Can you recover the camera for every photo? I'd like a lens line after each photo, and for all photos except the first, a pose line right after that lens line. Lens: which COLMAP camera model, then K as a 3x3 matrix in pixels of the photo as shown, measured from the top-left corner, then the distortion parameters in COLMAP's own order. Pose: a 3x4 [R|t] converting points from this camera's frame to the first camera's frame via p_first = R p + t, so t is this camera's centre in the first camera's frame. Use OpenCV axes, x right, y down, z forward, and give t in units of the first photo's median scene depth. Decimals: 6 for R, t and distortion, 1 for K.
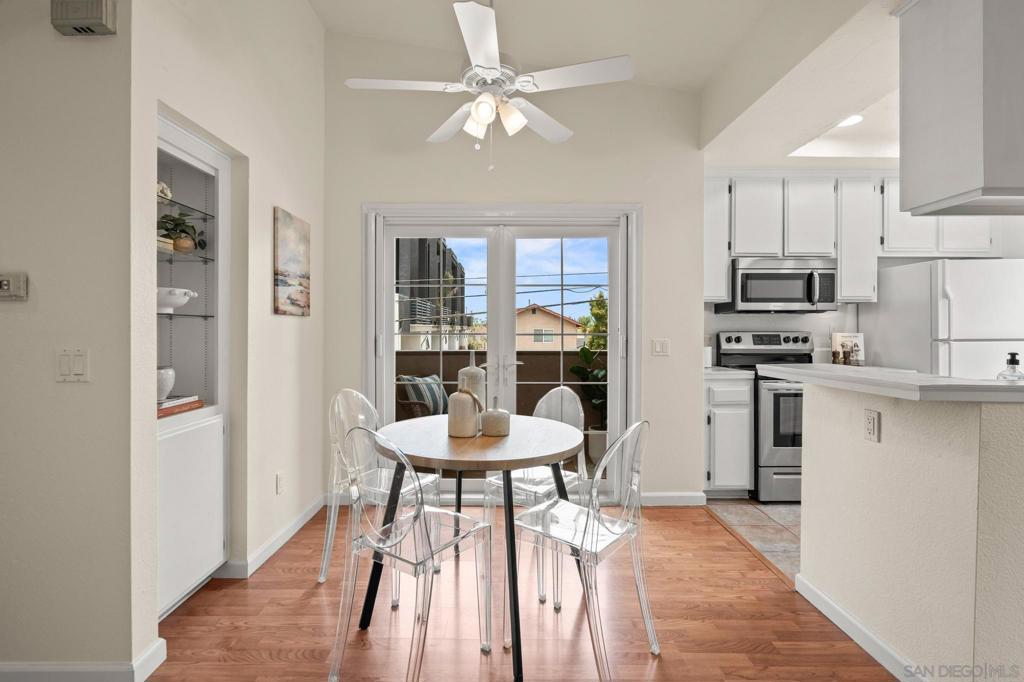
lens RADIAL K [[464.0, 0, 506.9], [0, 464.0, 331.5], [0, 0, 1]] dist [-0.008496, 0.003003]
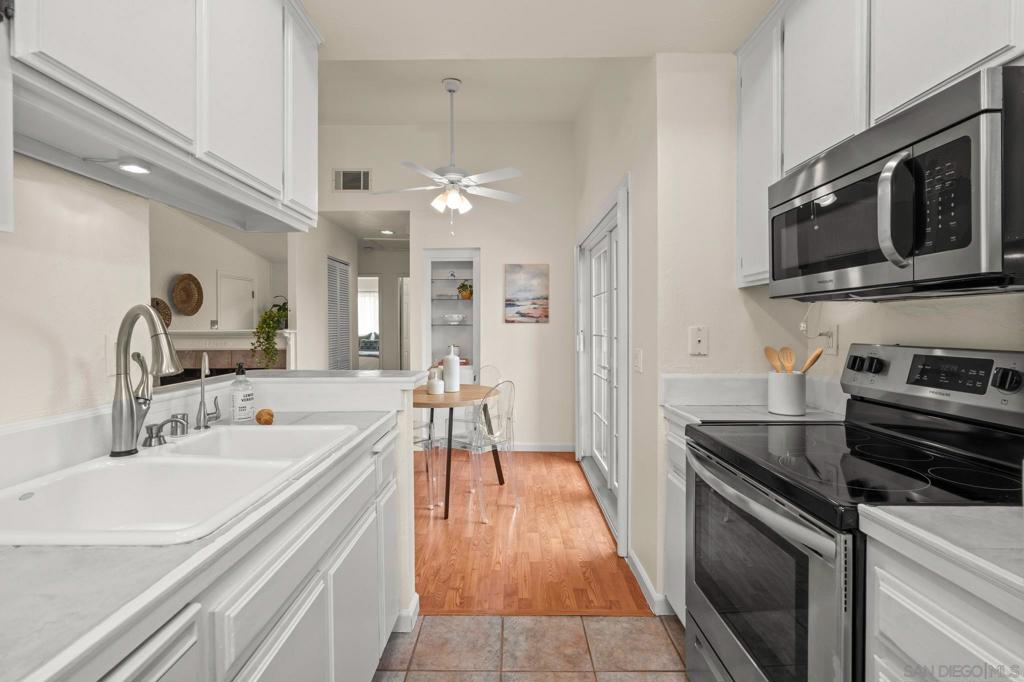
lens RADIAL K [[464.0, 0, 504.9], [0, 464.0, 327.4], [0, 0, 1]] dist [-0.008496, 0.003003]
pose [[-0.019573, 0.002406, -0.999806, 0.969921], [-0.002034, 0.999995, 0.002446, -0.016274], [0.999806, 0.002081, -0.019568, 0.737079]]
